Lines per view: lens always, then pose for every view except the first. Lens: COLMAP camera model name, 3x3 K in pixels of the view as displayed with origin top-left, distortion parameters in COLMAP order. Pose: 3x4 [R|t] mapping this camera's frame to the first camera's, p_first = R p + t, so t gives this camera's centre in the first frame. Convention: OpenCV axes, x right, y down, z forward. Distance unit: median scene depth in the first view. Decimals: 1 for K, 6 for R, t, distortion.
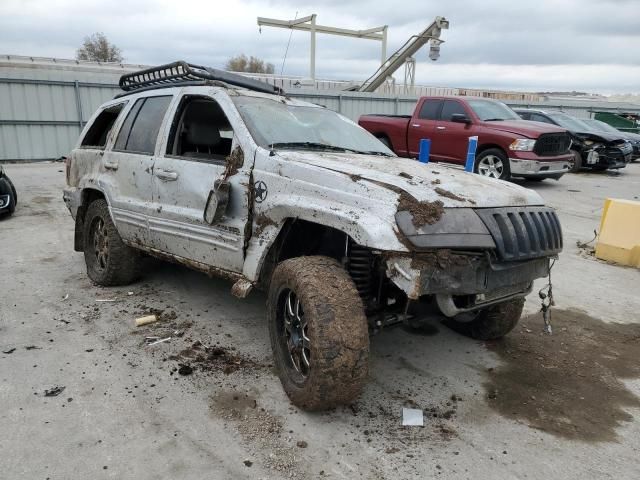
lens RADIAL K [[502.0, 0, 323.9], [0, 502.0, 254.2], [0, 0, 1]] dist [0.002038, 0.018599]
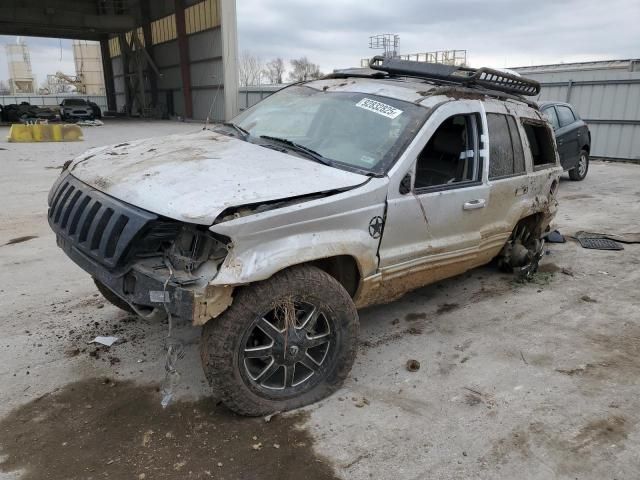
lens RADIAL K [[502.0, 0, 317.4], [0, 502.0, 231.5], [0, 0, 1]] dist [0.002038, 0.018599]
pose [[0.016788, 0.230057, -0.973032, 1.043269], [-0.274578, 0.936816, 0.216757, -0.266735], [0.961418, 0.263534, 0.078896, 1.051241]]
